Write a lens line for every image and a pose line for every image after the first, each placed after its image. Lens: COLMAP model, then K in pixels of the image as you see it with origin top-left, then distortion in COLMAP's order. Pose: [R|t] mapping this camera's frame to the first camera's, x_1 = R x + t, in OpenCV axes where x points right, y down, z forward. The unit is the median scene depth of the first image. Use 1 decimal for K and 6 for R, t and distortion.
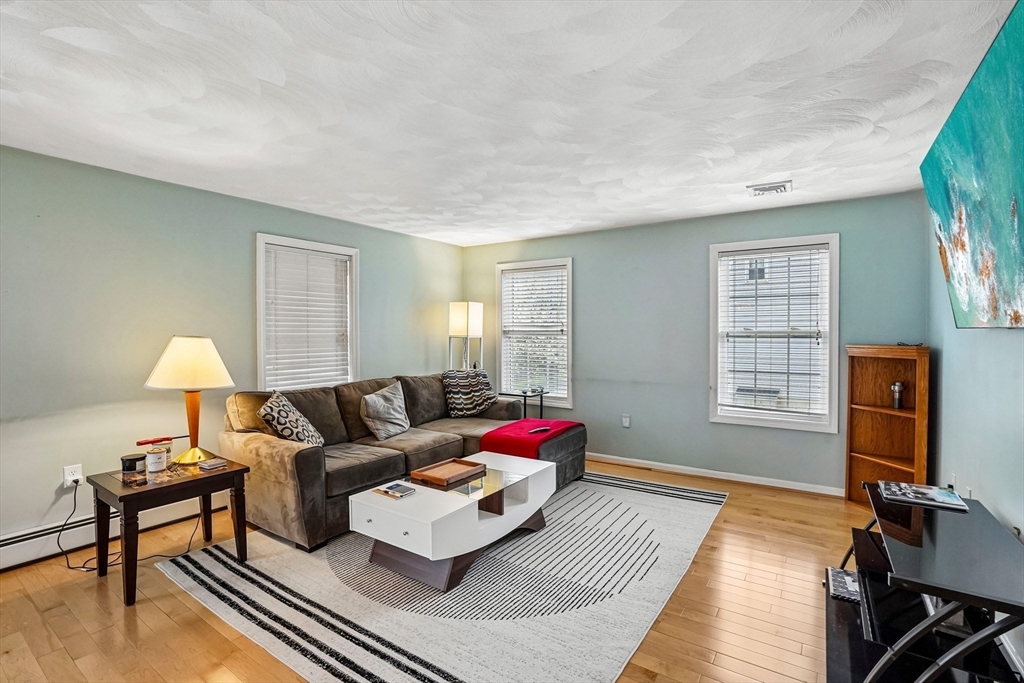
lens RADIAL K [[463.9, 0, 515.2], [0, 463.9, 334.6], [0, 0, 1]] dist [-0.035164, 0.001632]
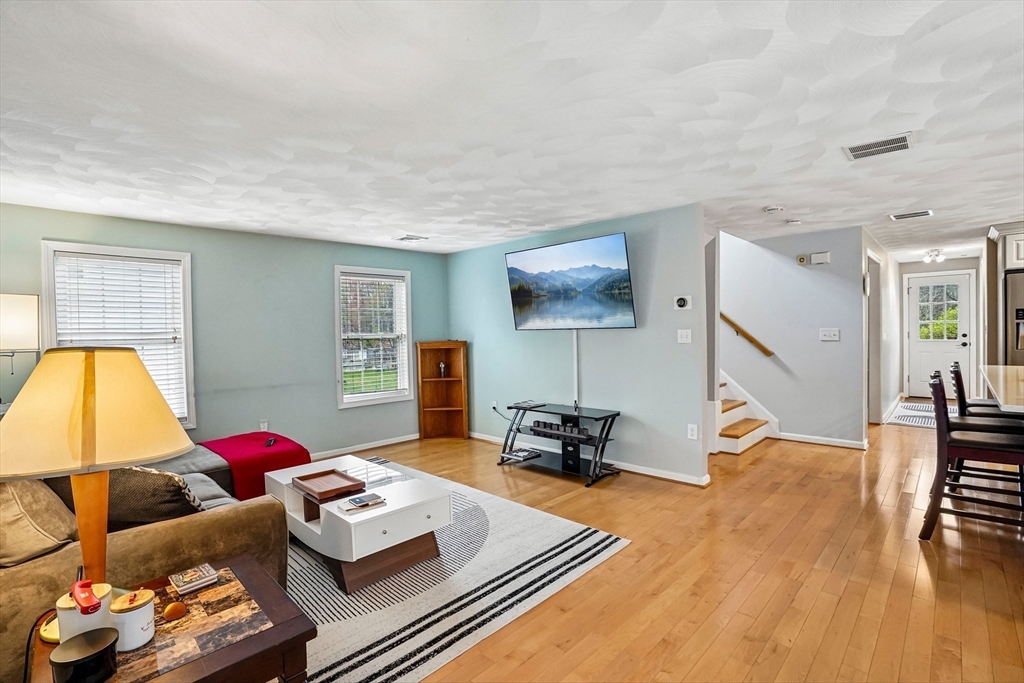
lens RADIAL K [[463.9, 0, 496.2], [0, 463.9, 332.3], [0, 0, 1]] dist [-0.035164, 0.001632]
pose [[0.215982, -0.004411, 0.976387, -0.902287], [0.025892, 0.999664, -0.001211, -0.005080], [-0.976054, 0.025542, 0.216024, 0.416493]]
